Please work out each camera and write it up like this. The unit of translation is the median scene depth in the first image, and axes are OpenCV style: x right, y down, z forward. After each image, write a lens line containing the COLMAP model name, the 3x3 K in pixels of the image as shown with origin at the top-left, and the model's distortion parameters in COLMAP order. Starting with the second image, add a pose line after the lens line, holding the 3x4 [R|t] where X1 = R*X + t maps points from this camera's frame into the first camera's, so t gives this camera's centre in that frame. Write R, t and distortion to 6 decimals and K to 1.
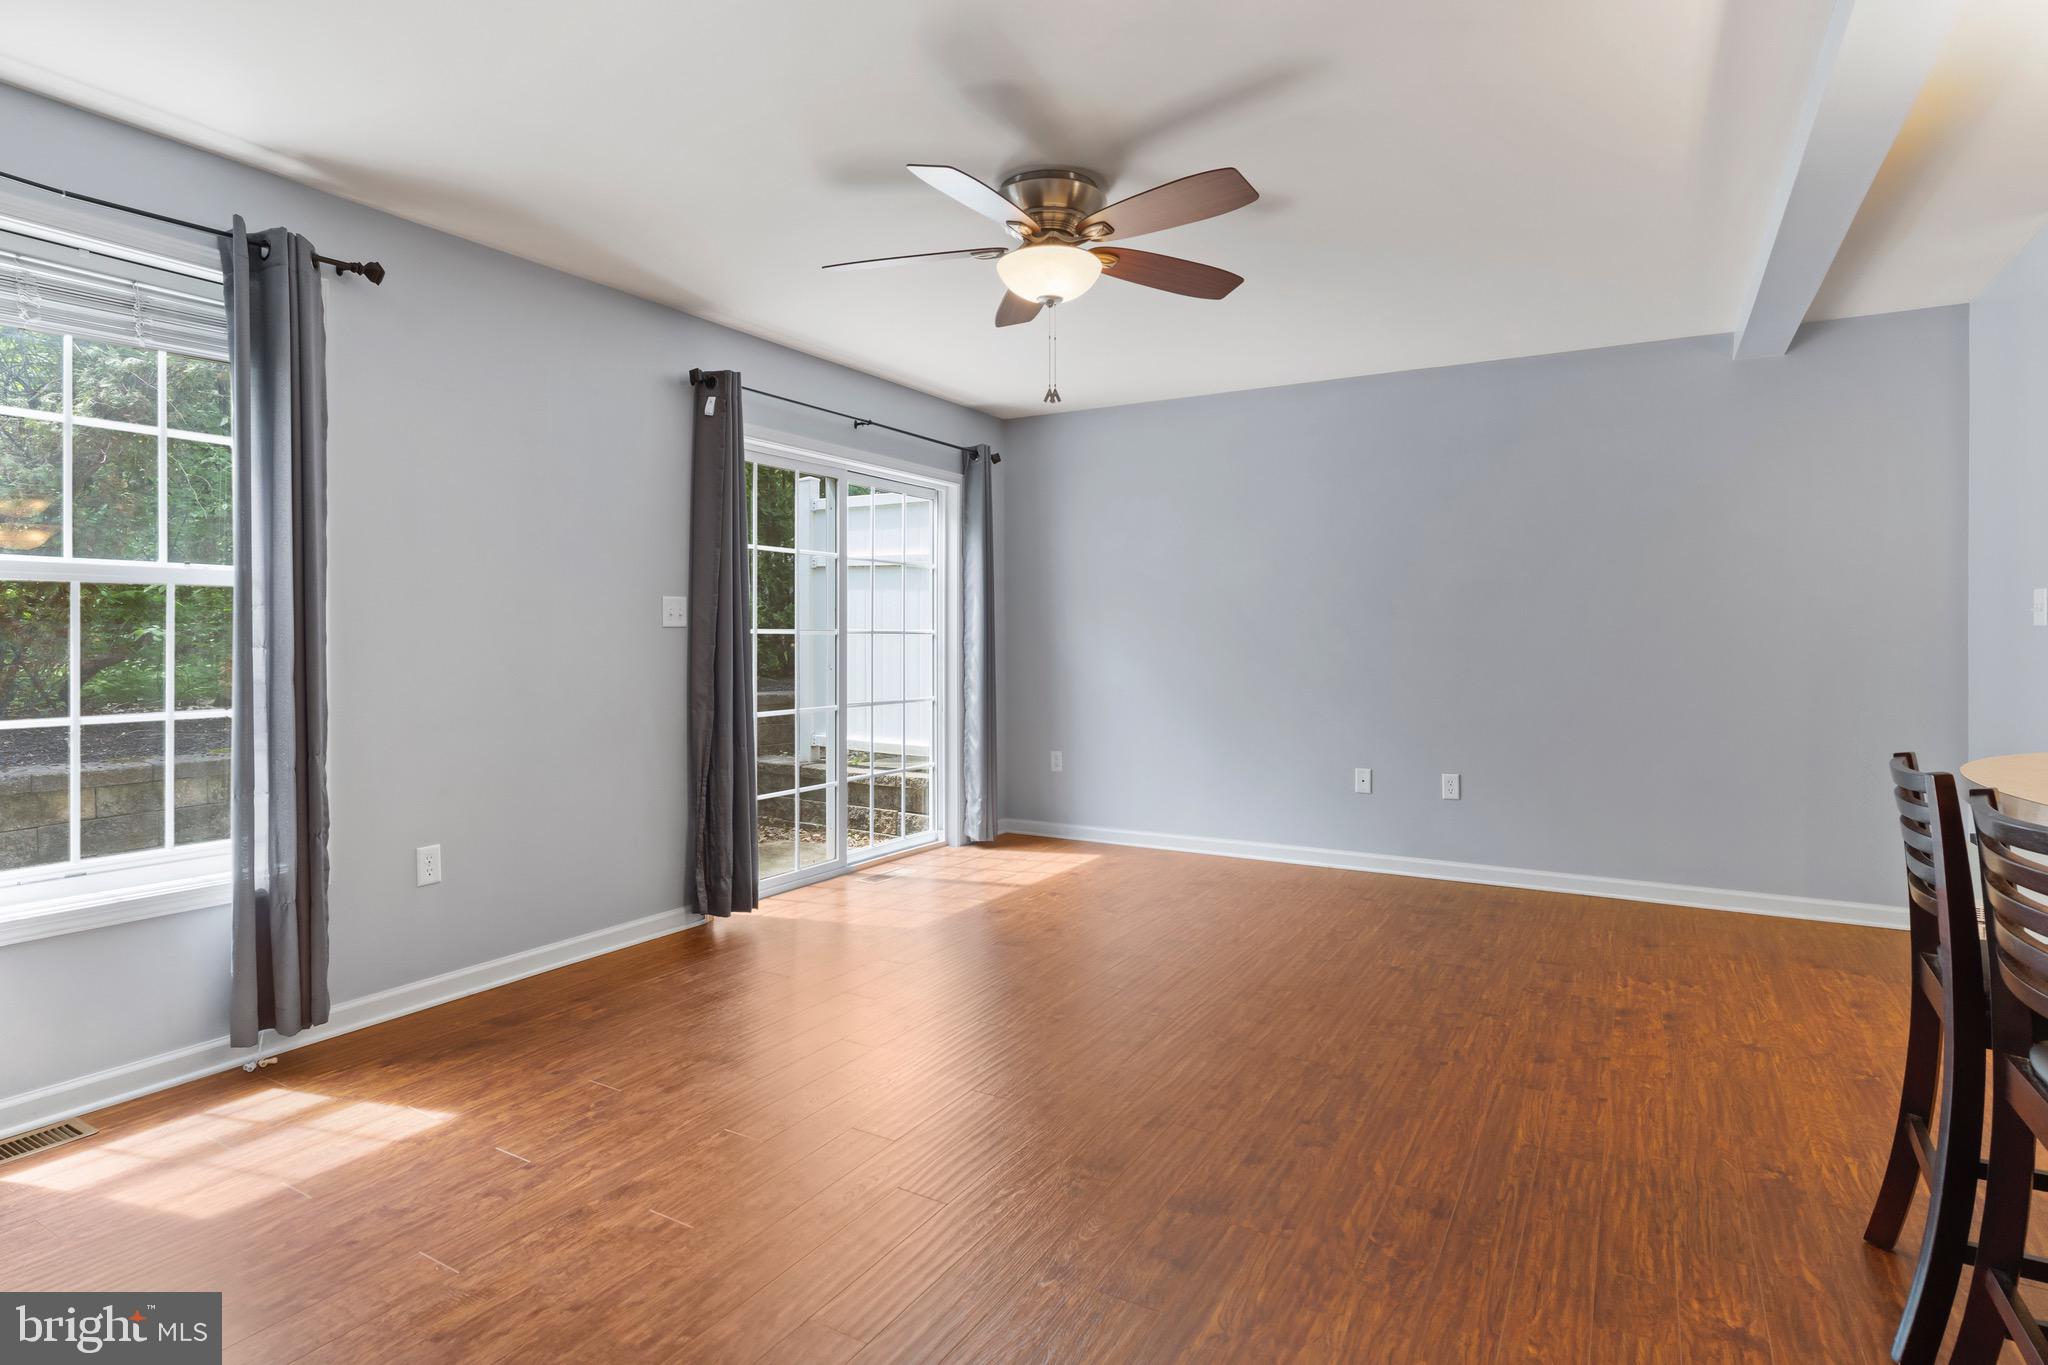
lens RADIAL K [[1056.6, 0, 946.7], [0, 1056.6, 643.5], [0, 0, 1]] dist [-0.010045, 0.002755]
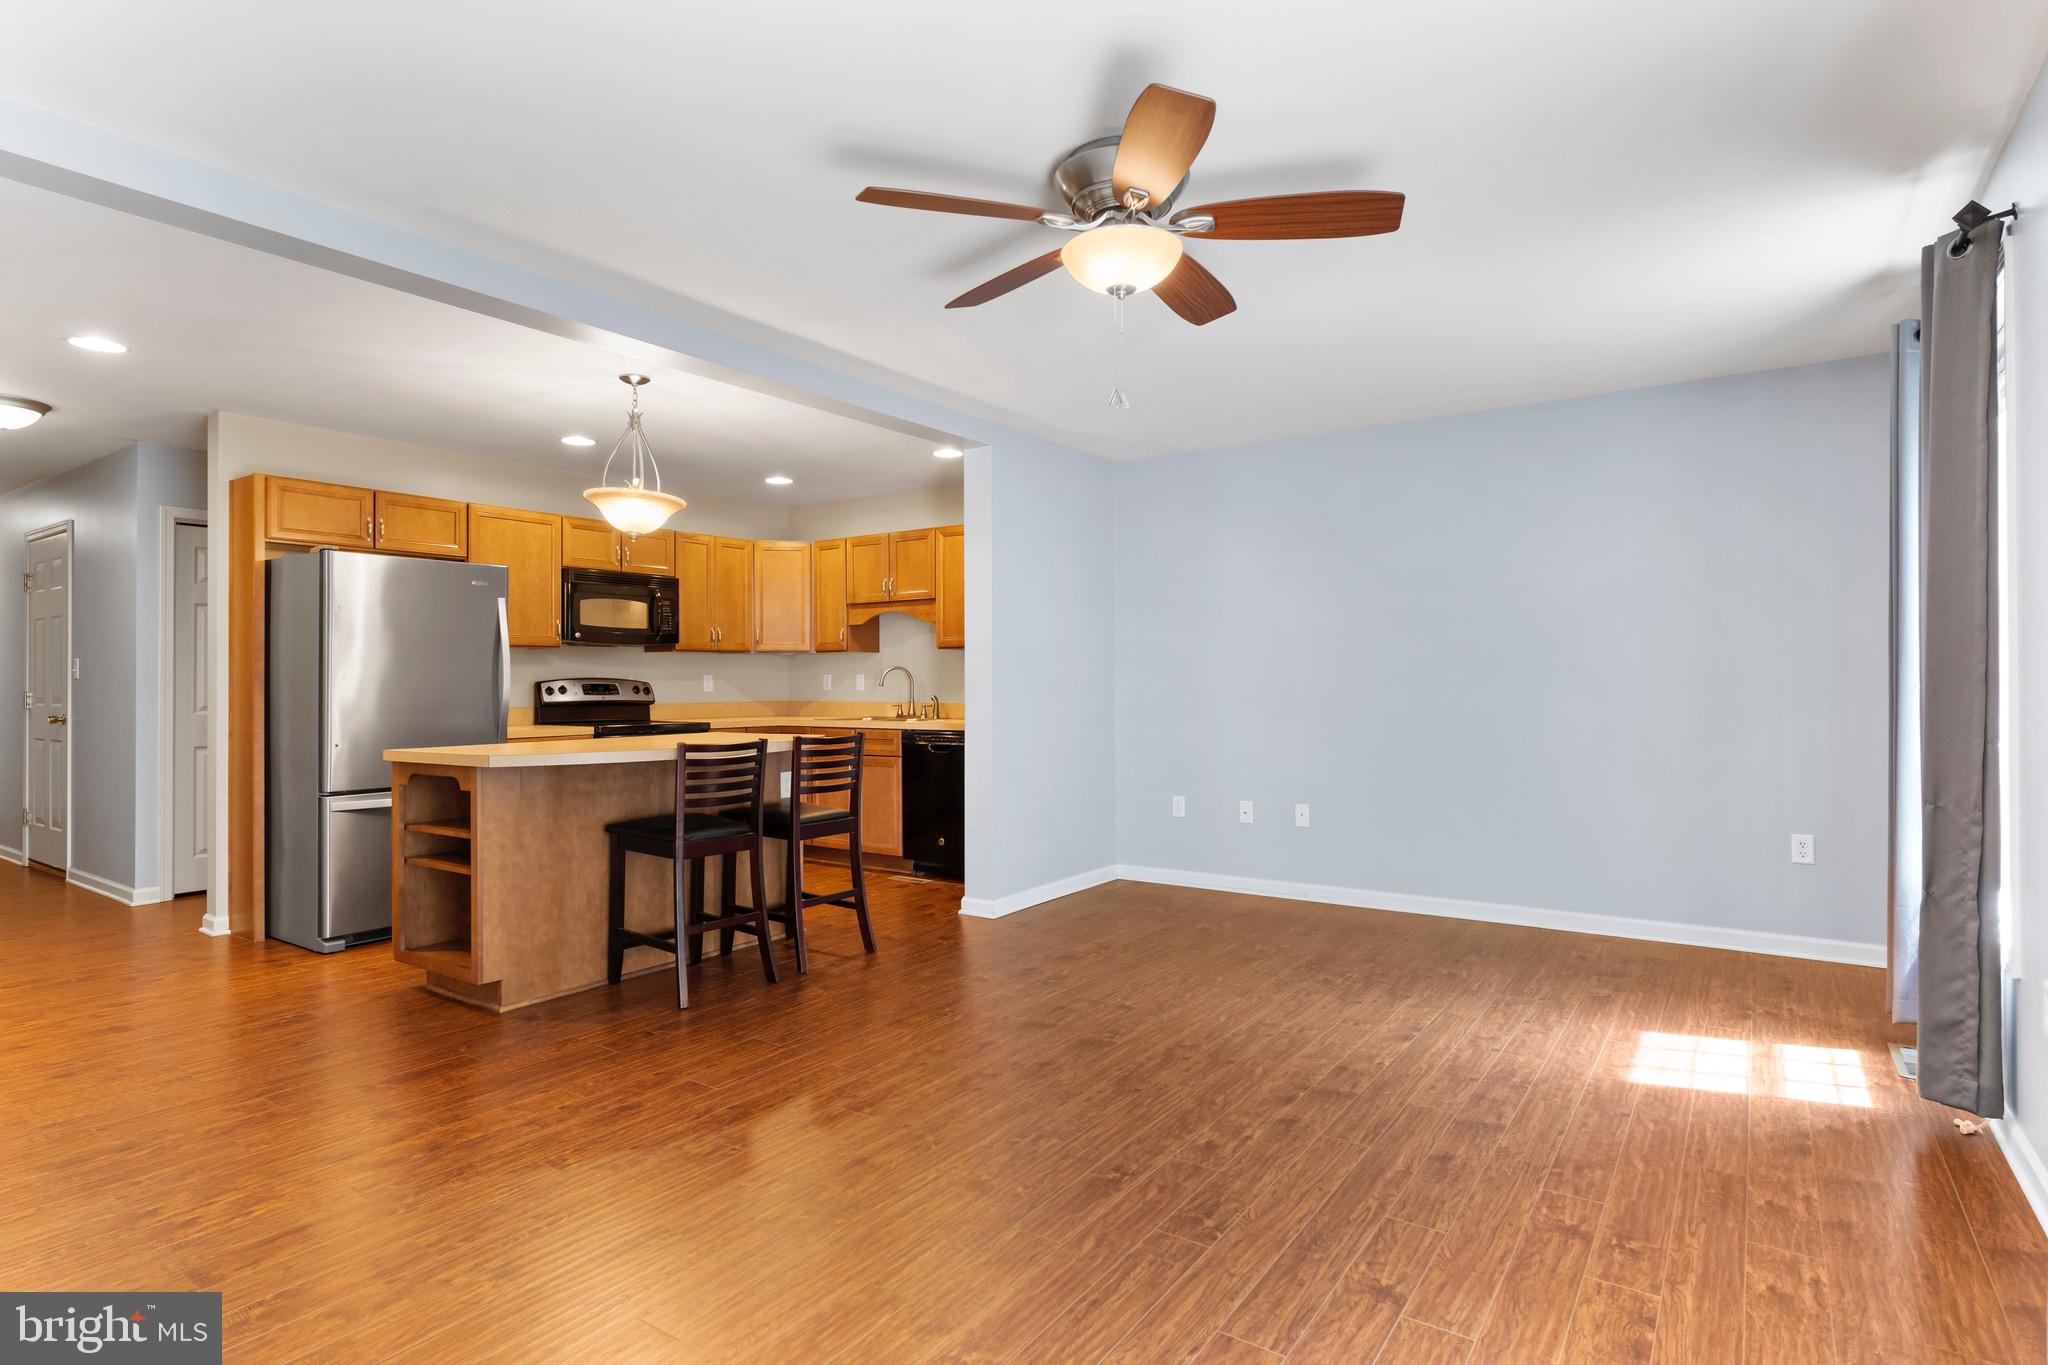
lens RADIAL K [[1056.6, 0, 1023.8], [0, 1056.6, 681.3], [0, 0, 1]] dist [-0.010045, 0.002755]
pose [[-0.999954, 0.005219, 0.008043, 0.187189], [0.005263, 0.999971, 0.005533, -0.009512], [-0.008014, 0.005575, -0.999952, 2.017401]]
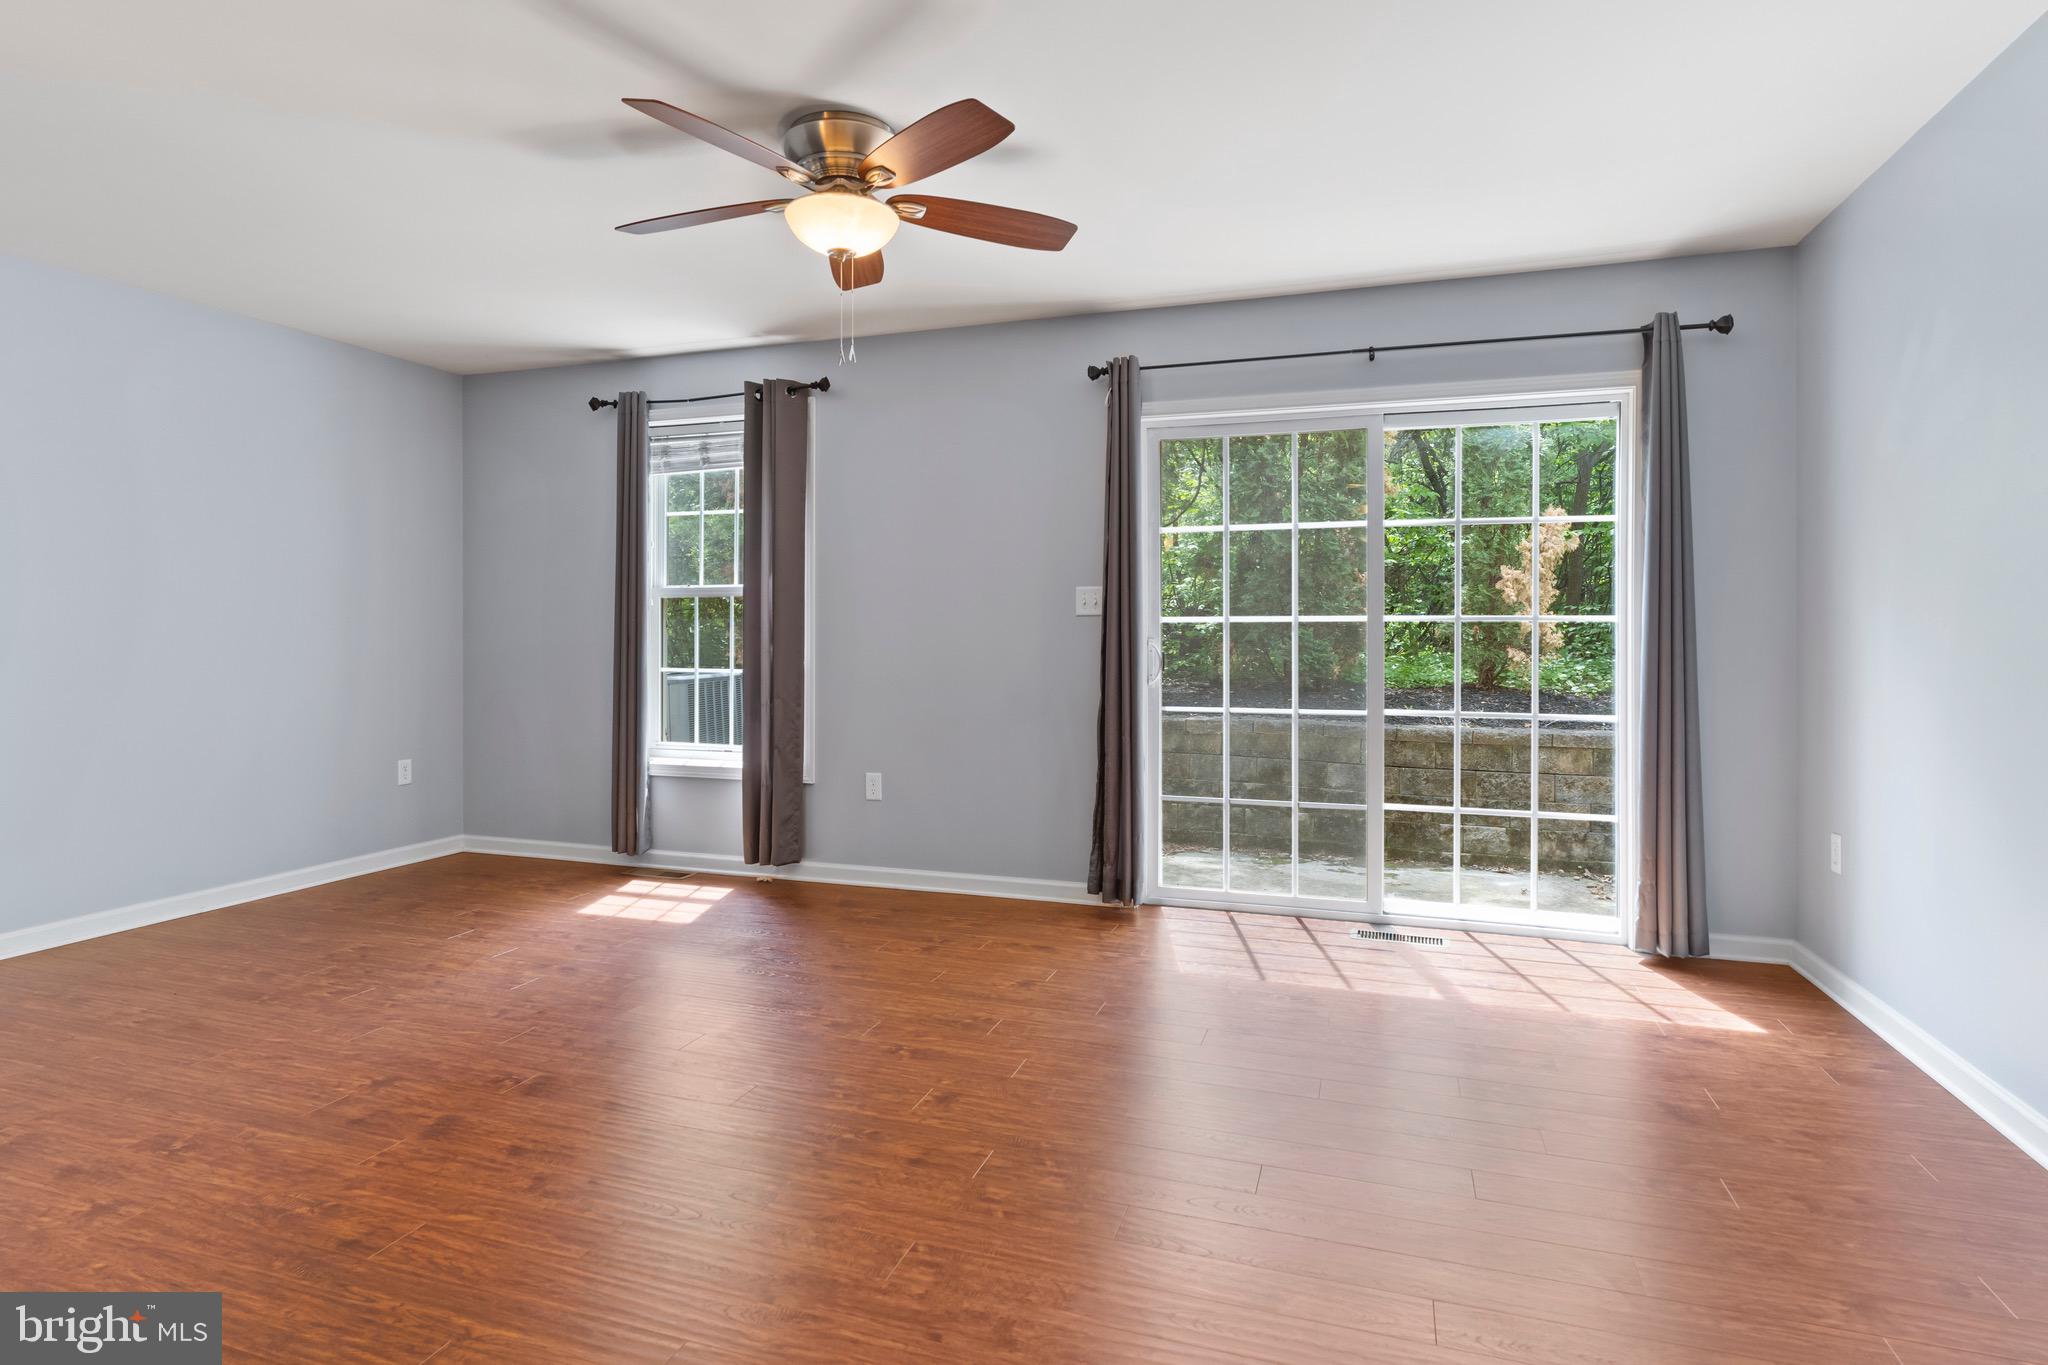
lens RADIAL K [[1056.6, 0, 1018.4], [0, 1056.6, 640.6], [0, 0, 1]] dist [-0.010045, 0.002755]
pose [[0.255305, 0.006053, -0.966842, 1.117191], [-0.007666, 0.999962, 0.004236, 0.008194], [0.966830, 0.006331, 0.255341, 0.992311]]
